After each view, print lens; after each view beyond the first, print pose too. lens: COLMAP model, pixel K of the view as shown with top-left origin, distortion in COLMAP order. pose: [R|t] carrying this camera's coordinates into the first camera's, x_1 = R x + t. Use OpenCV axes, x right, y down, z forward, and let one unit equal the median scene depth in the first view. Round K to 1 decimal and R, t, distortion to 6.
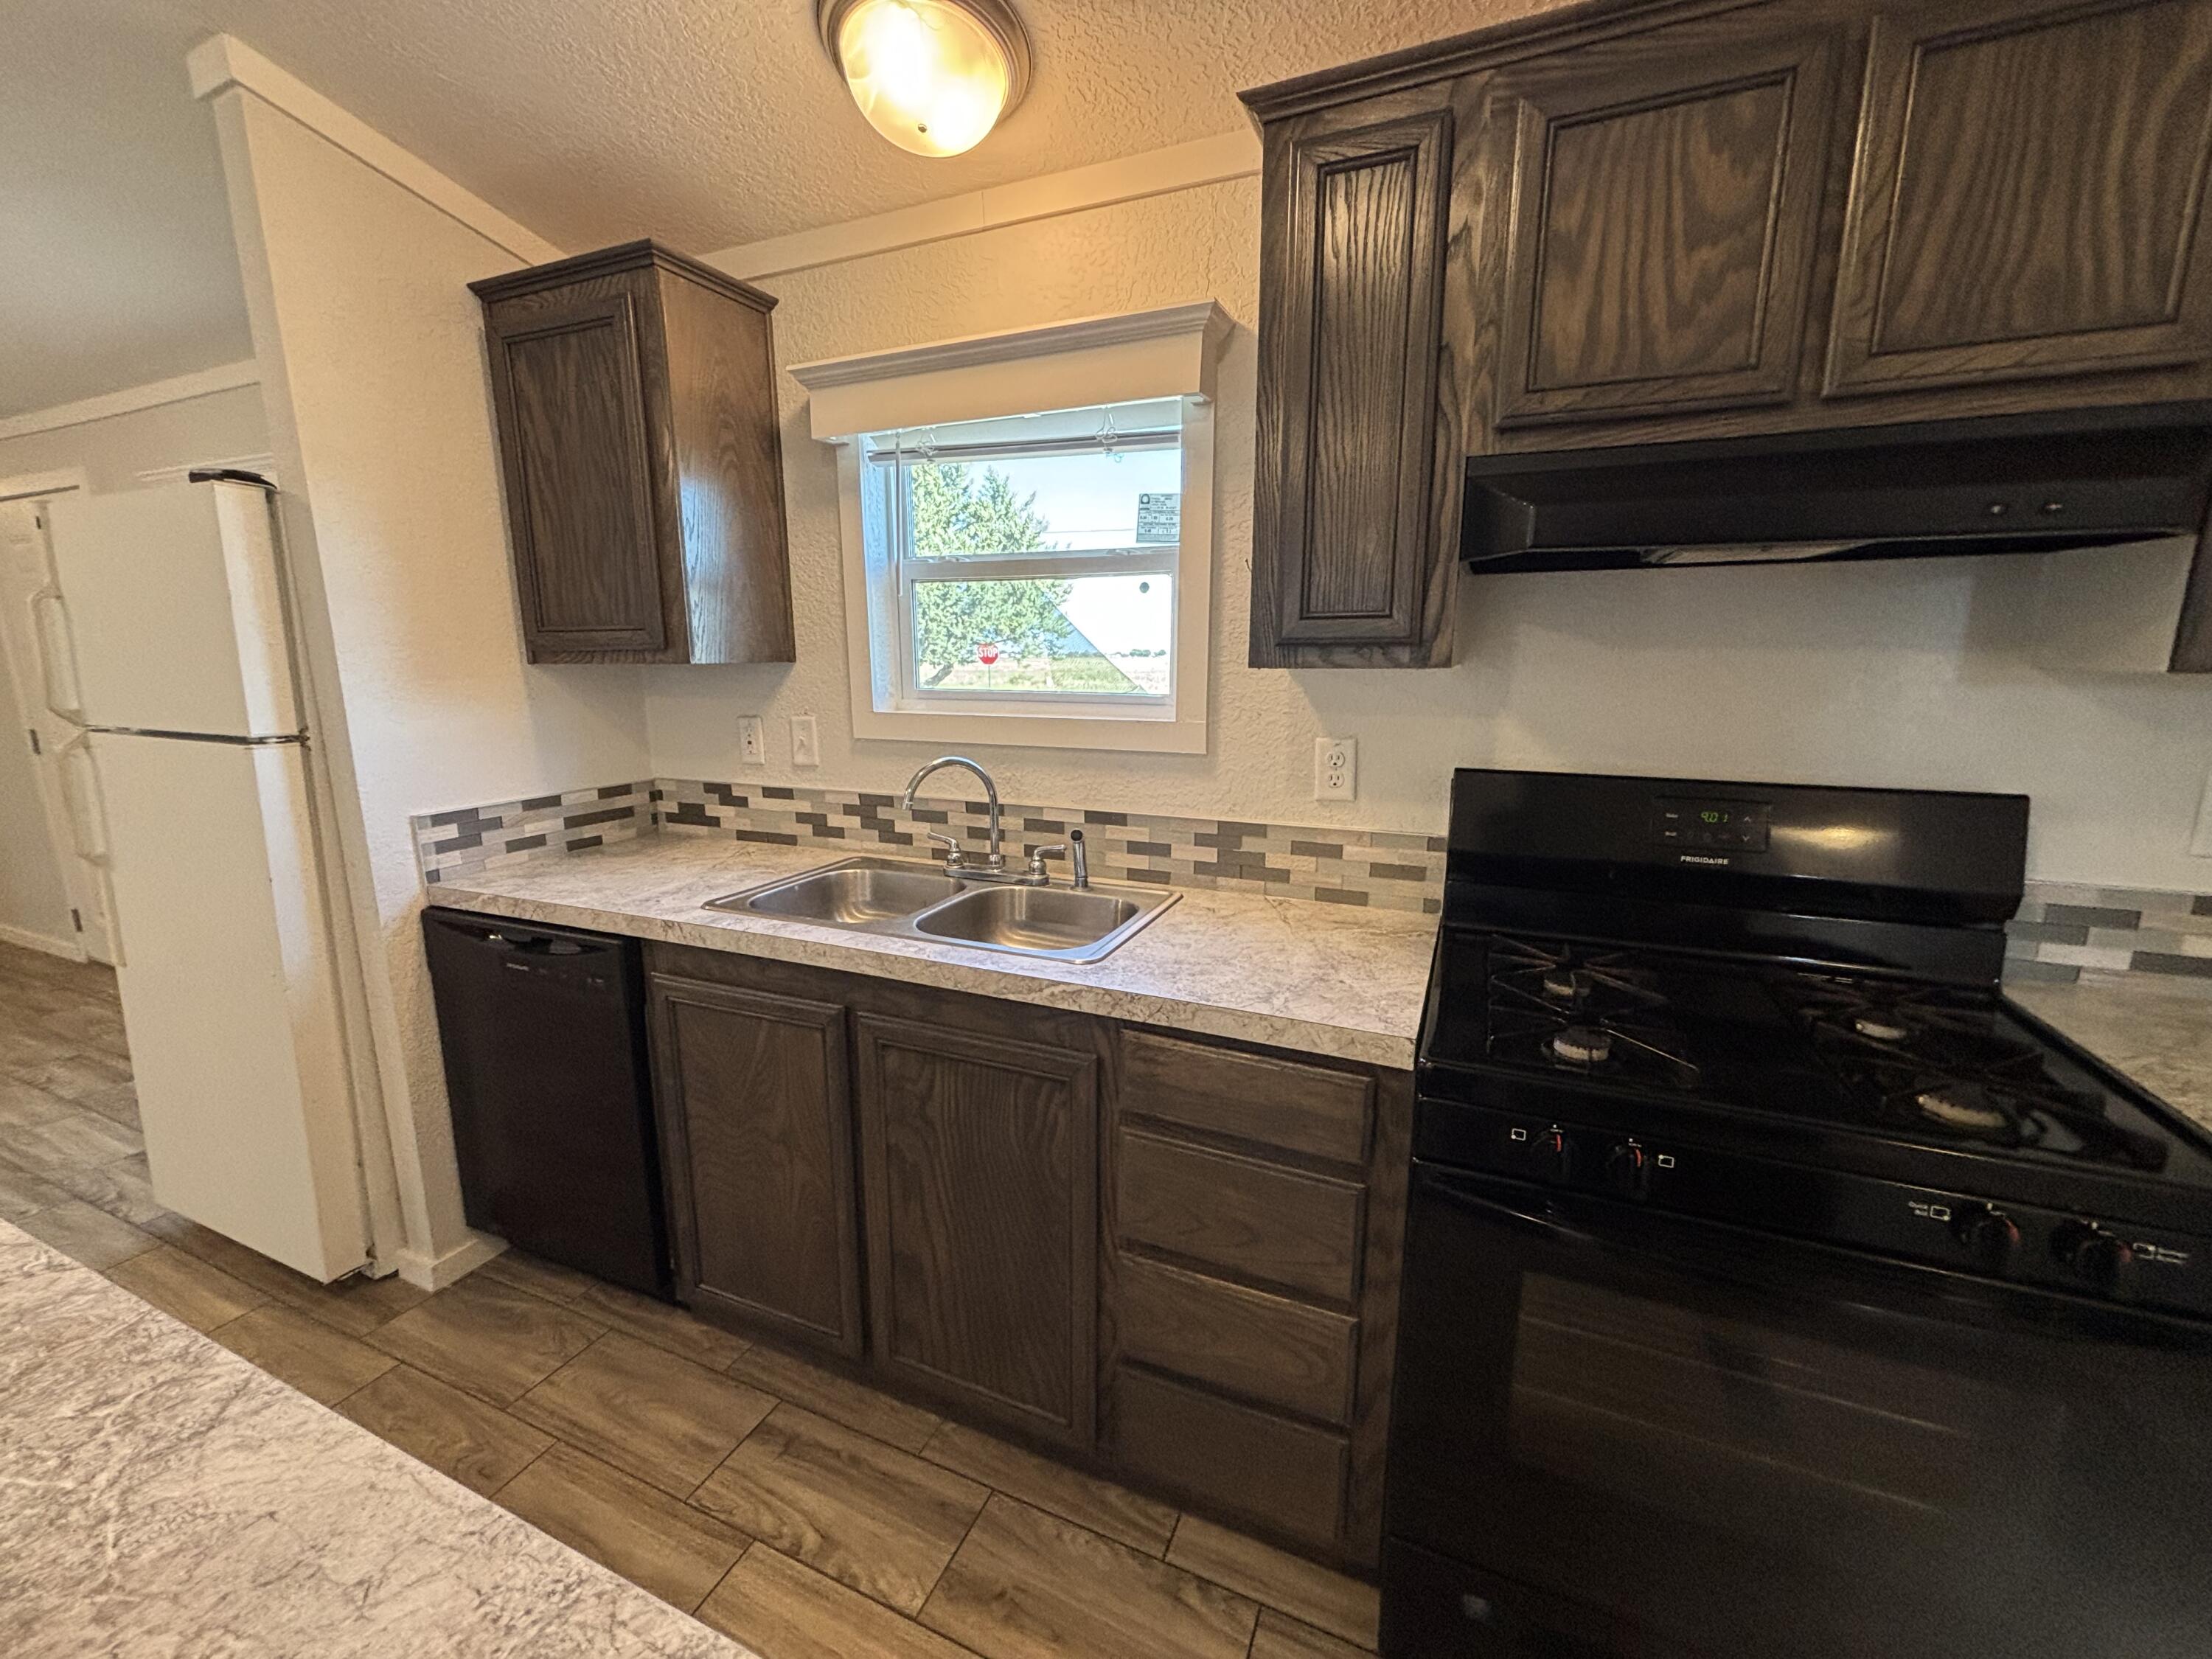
lens RADIAL K [[887.3, 0, 1104.1], [0, 887.3, 825.6], [0, 0, 1]] dist [-0.001325, -0.000483]
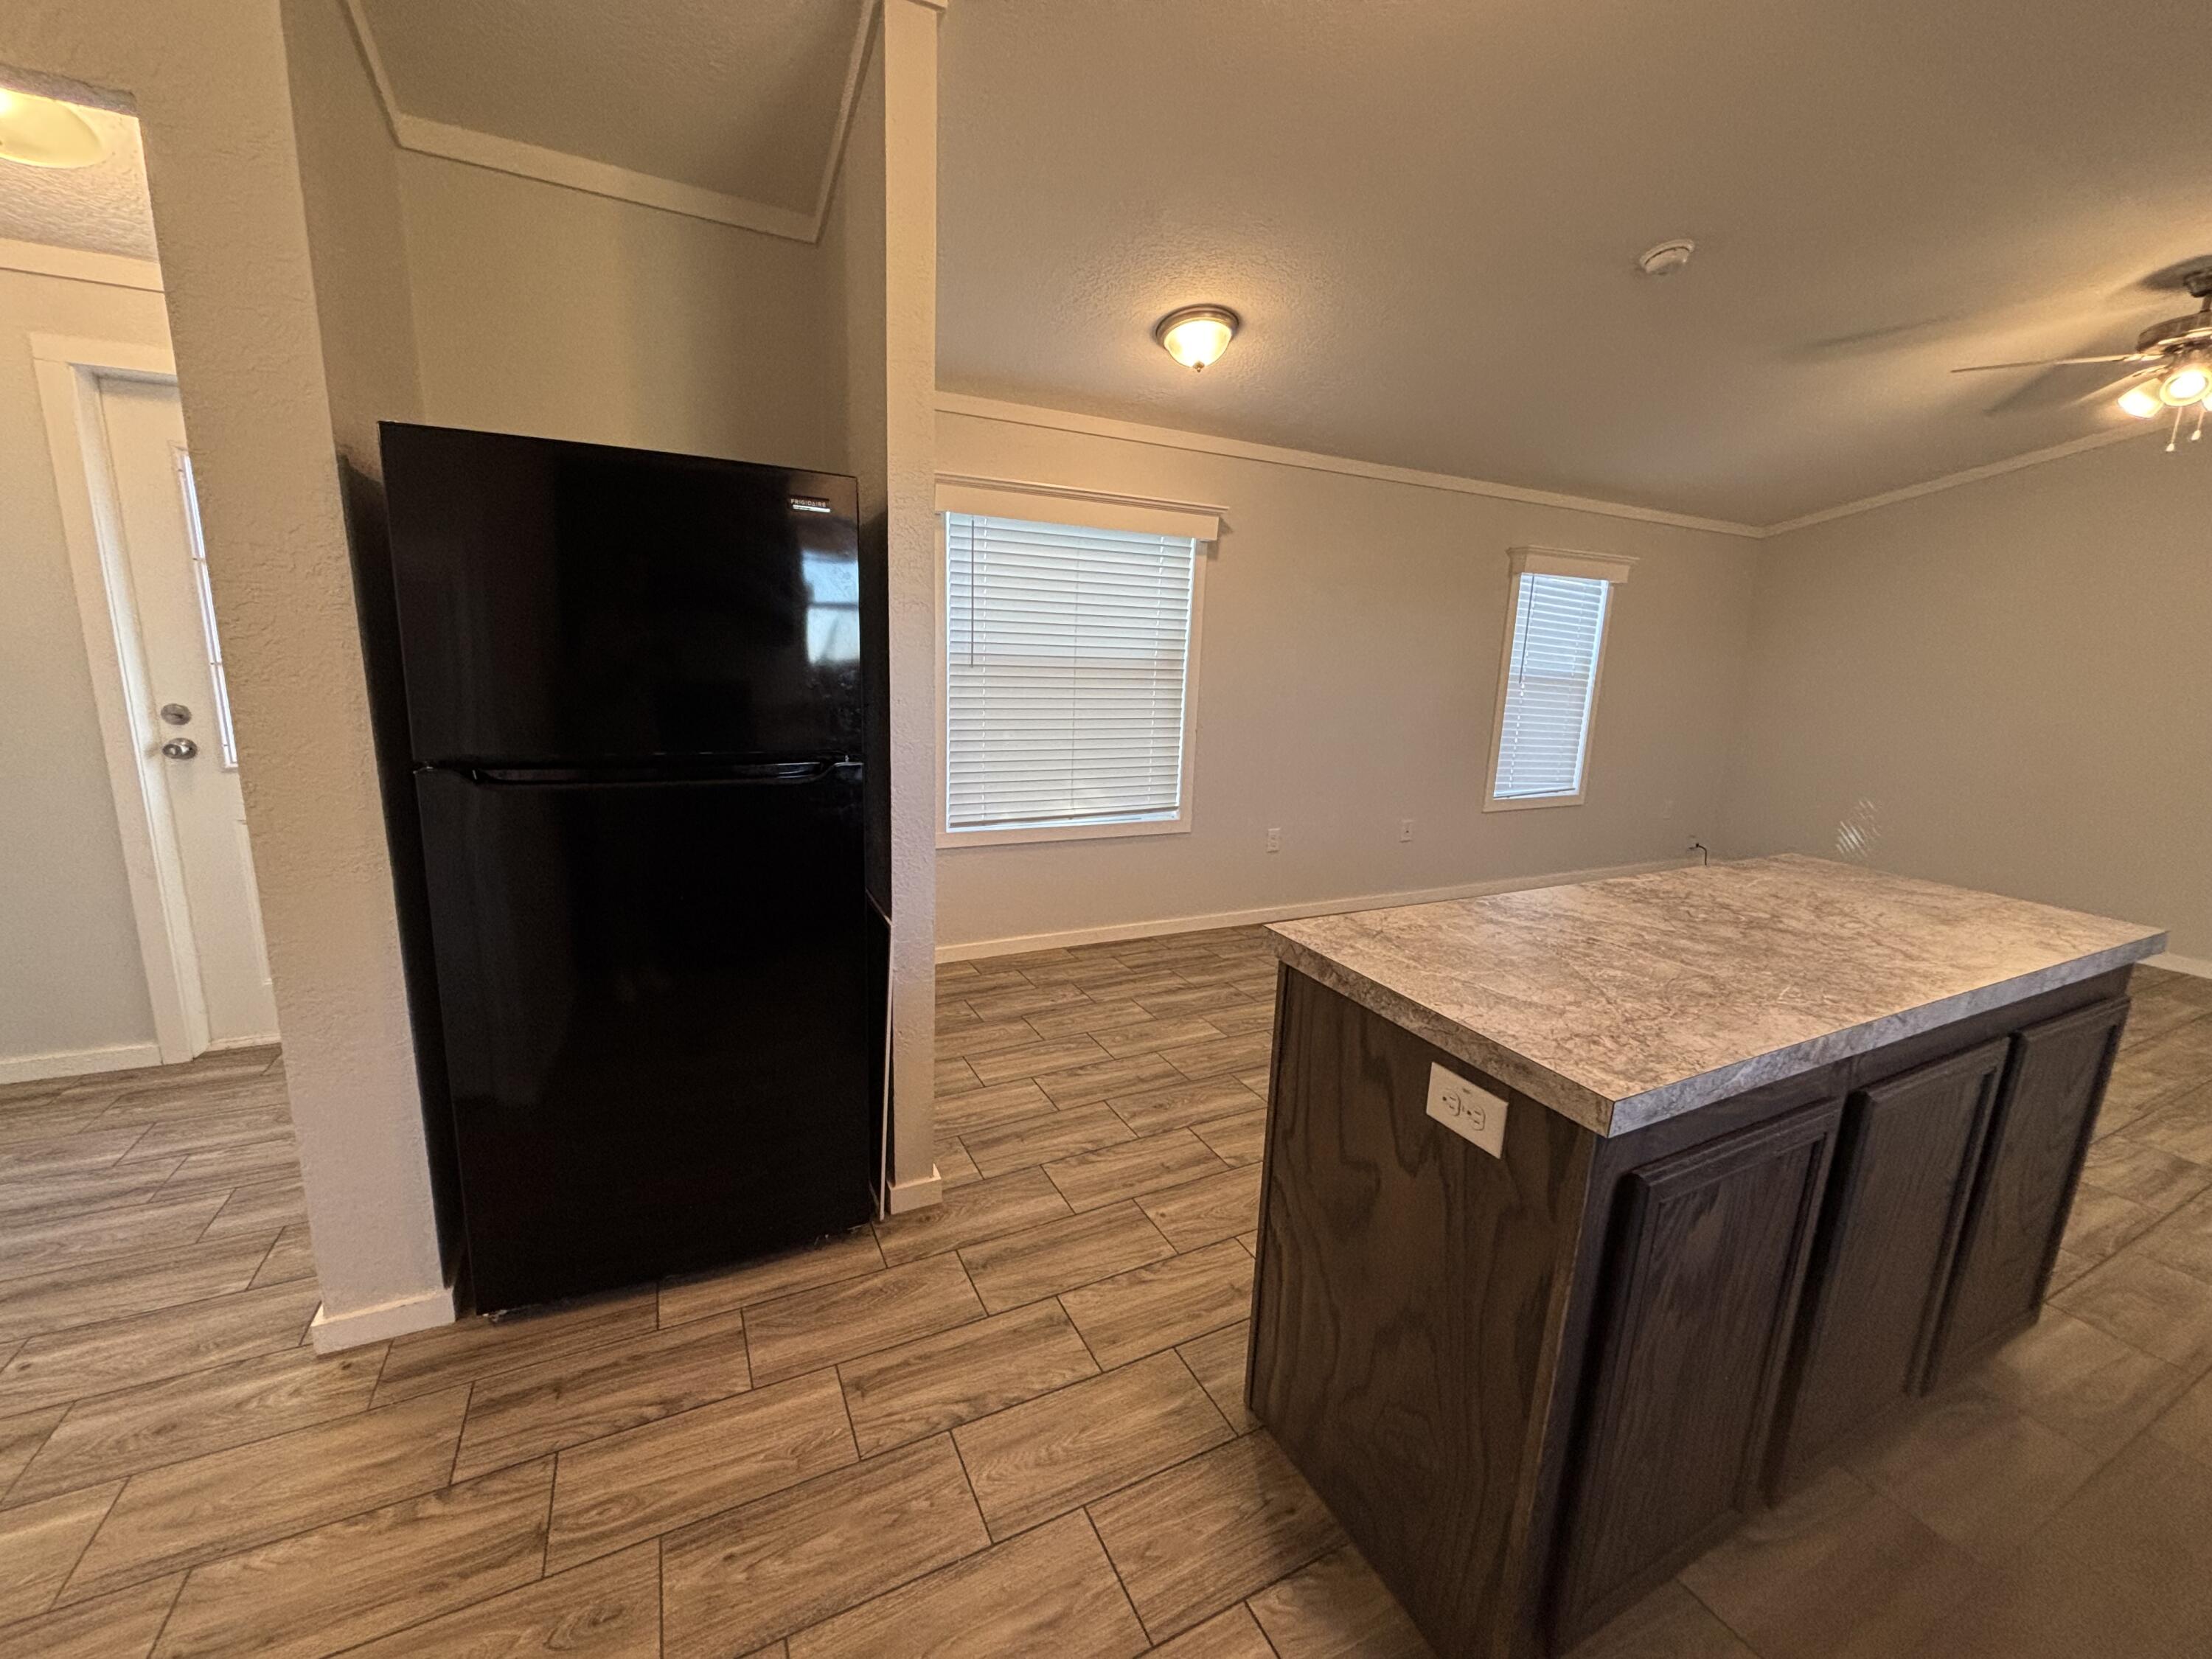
lens RADIAL K [[862.4, 0, 1123.1], [0, 862.4, 825.4], [0, 0, 1]] dist [-0.002362, -0.000236]
pose [[-0.640219, 0.130322, -0.757057, 0.579773], [-0.177116, 0.933911, 0.310548, -0.028925], [0.747495, 0.332906, -0.574826, 0.311823]]
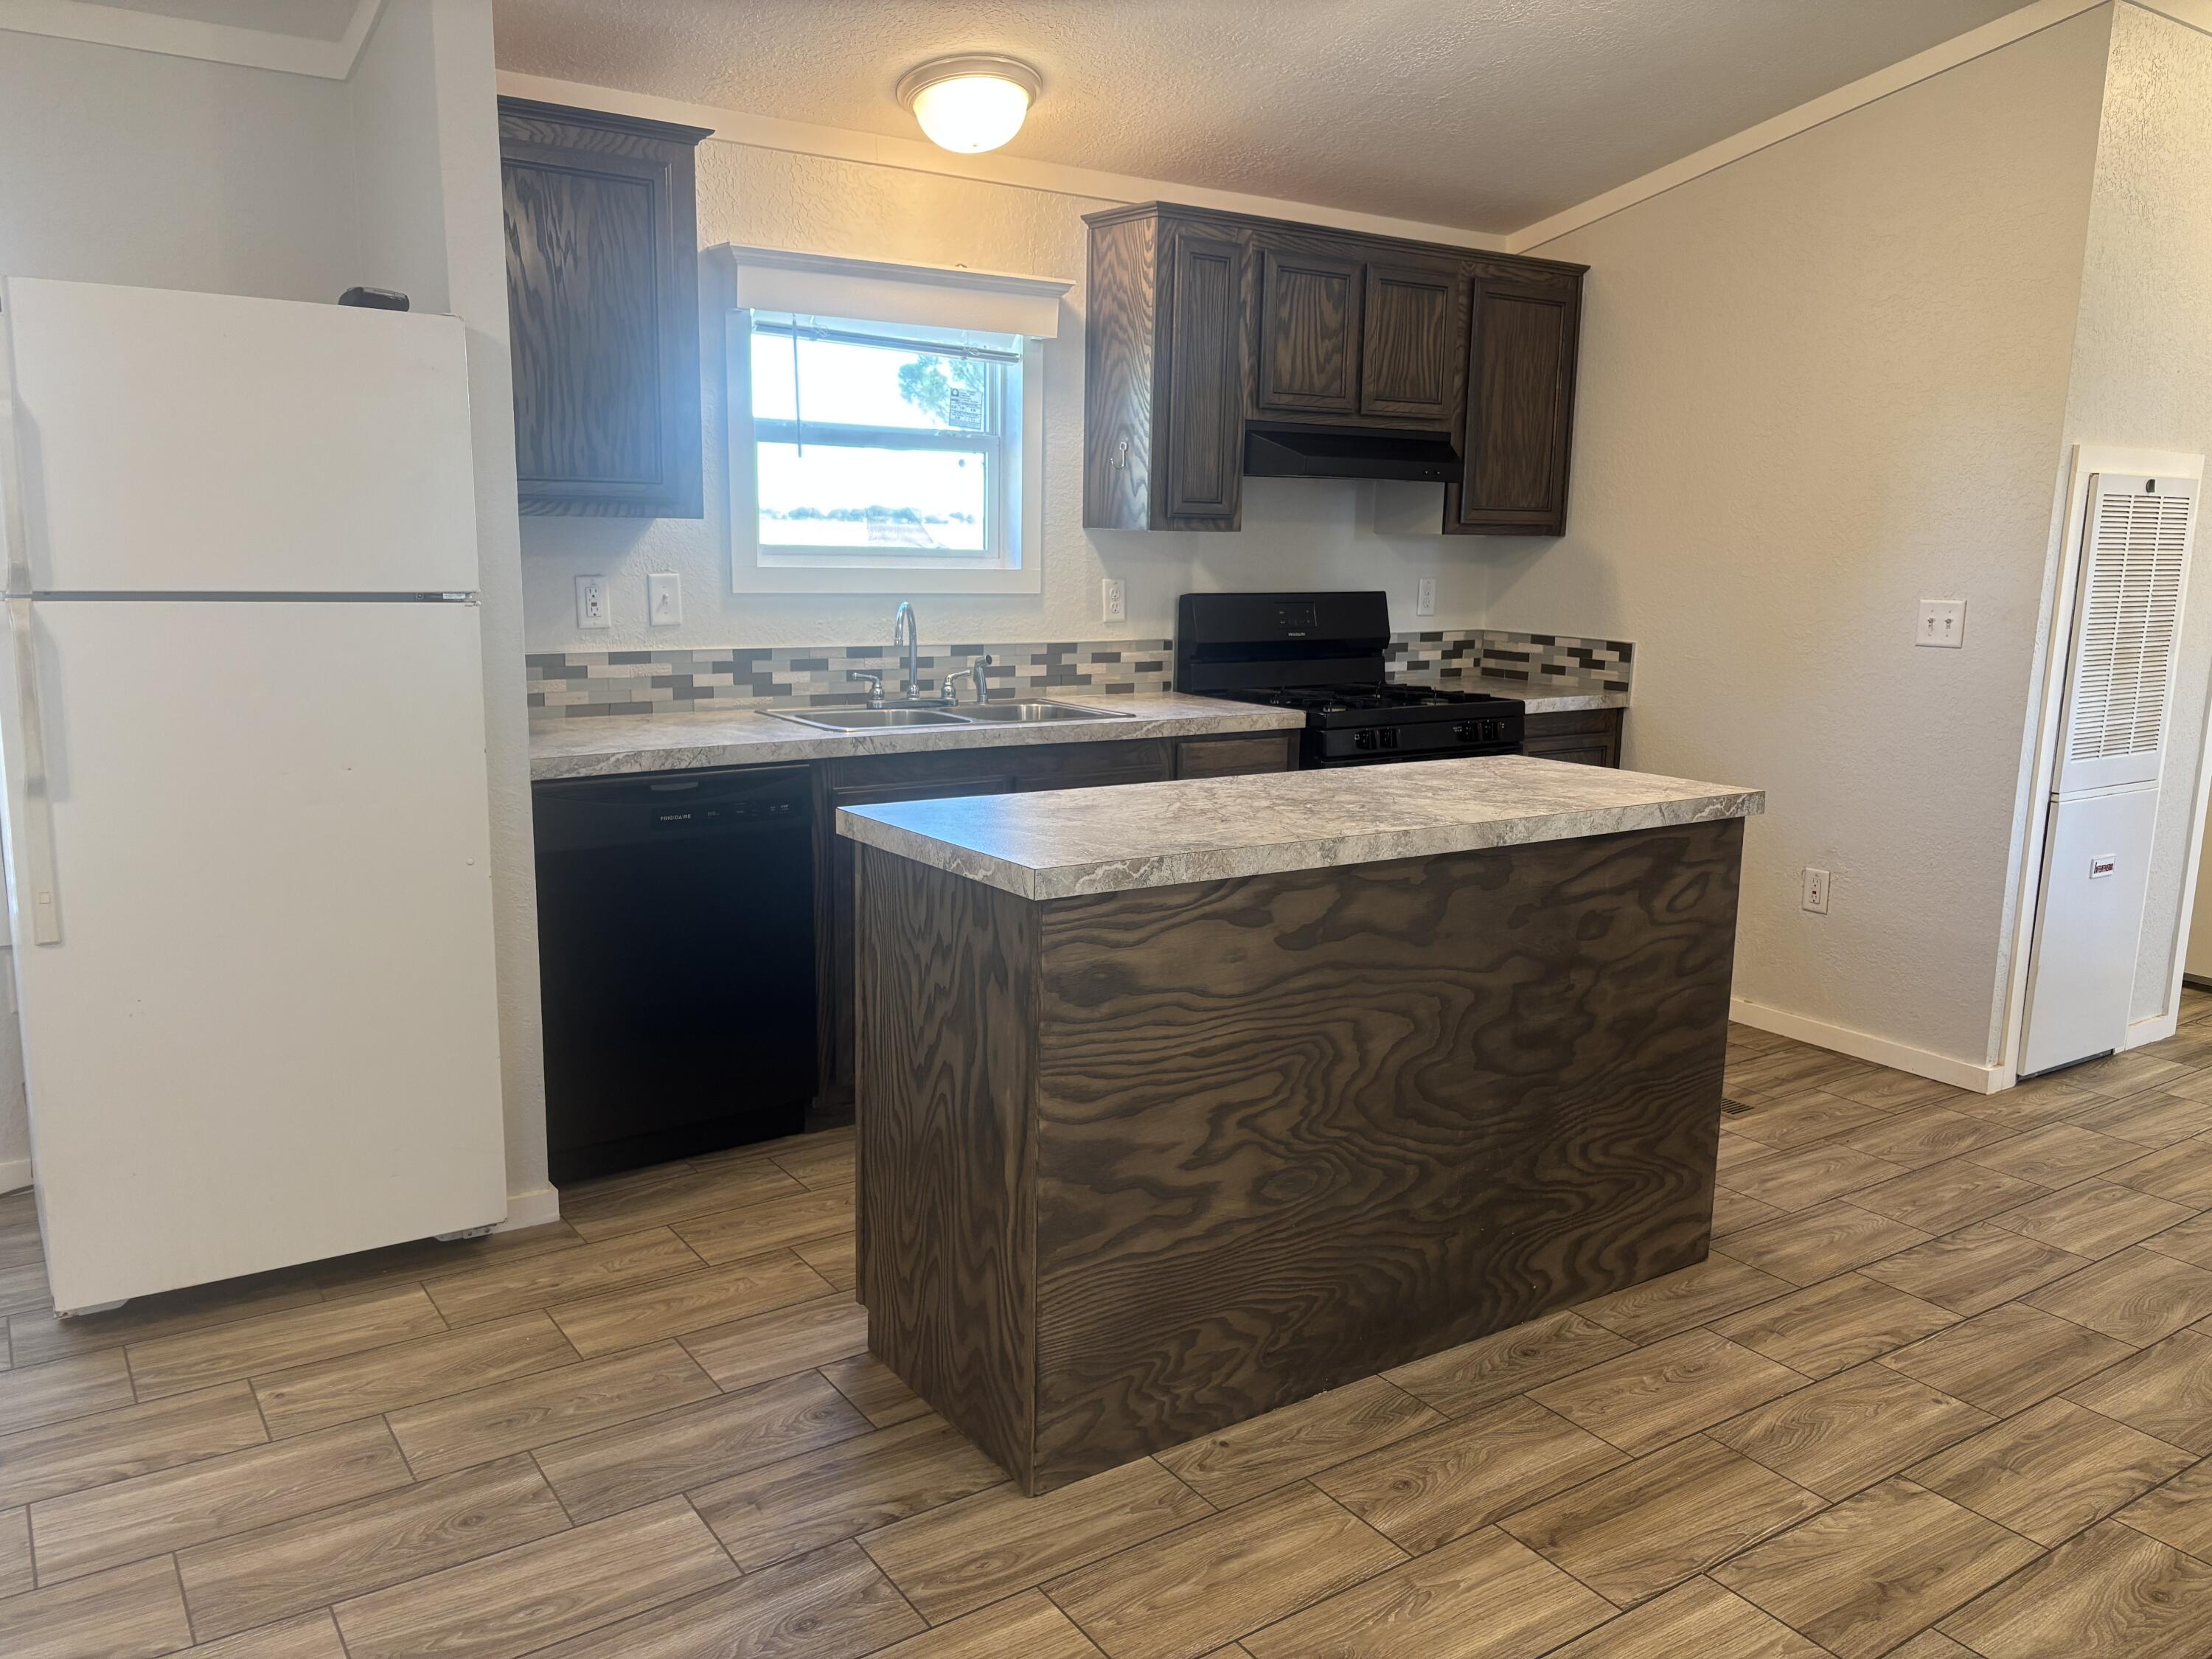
lens RADIAL K [[1684.5, 0, 1114.6], [0, 1684.5, 845.4], [0, 0, 1]] dist [0.042293, -0.046460]
pose [[0.529190, -0.147595, 0.835568, -2.604009], [0.139632, 0.986478, 0.085819, 0.122351], [-0.836935, 0.071257, 0.542643, -0.595475]]
